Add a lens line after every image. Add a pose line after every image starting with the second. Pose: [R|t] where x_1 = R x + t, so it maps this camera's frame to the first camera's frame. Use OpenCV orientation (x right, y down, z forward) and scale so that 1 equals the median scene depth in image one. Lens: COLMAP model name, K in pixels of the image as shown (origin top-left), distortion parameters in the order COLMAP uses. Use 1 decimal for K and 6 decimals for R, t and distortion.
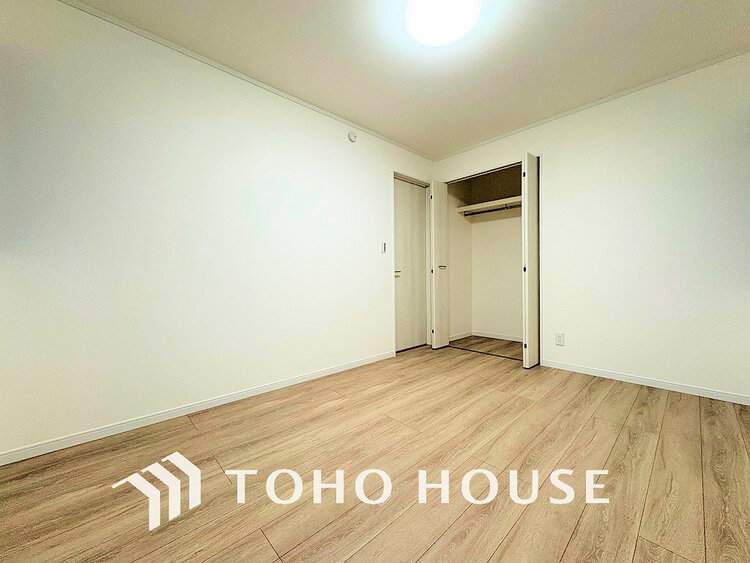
lens RADIAL K [[300.0, 0, 374.7], [0, 300.0, 276.8], [0, 0, 1]] dist [0.000720, 0.000020]
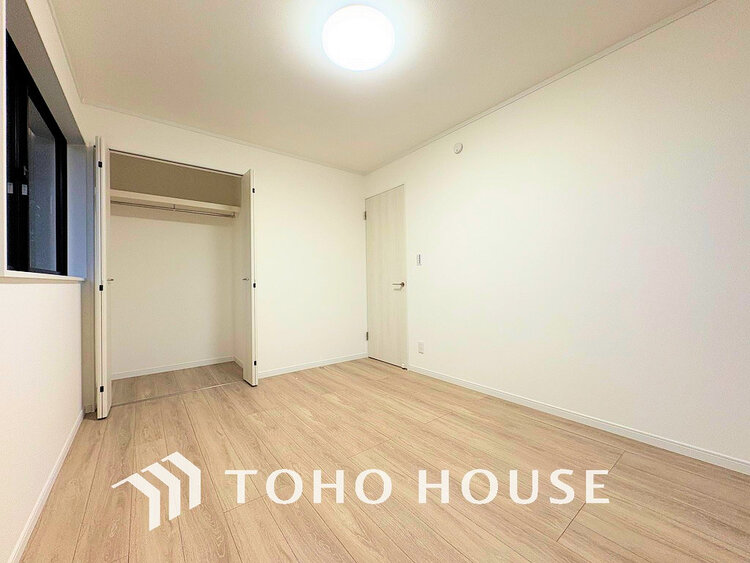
lens RADIAL K [[300.0, 0, 375.1], [0, 300.0, 283.4], [0, 0, 1]] dist [0.000720, 0.000020]
pose [[-0.097182, 0.006680, -0.995244, 0.979402], [0.001065, 0.999978, 0.006608, -0.018640], [0.995266, -0.000418, -0.097187, 0.872804]]
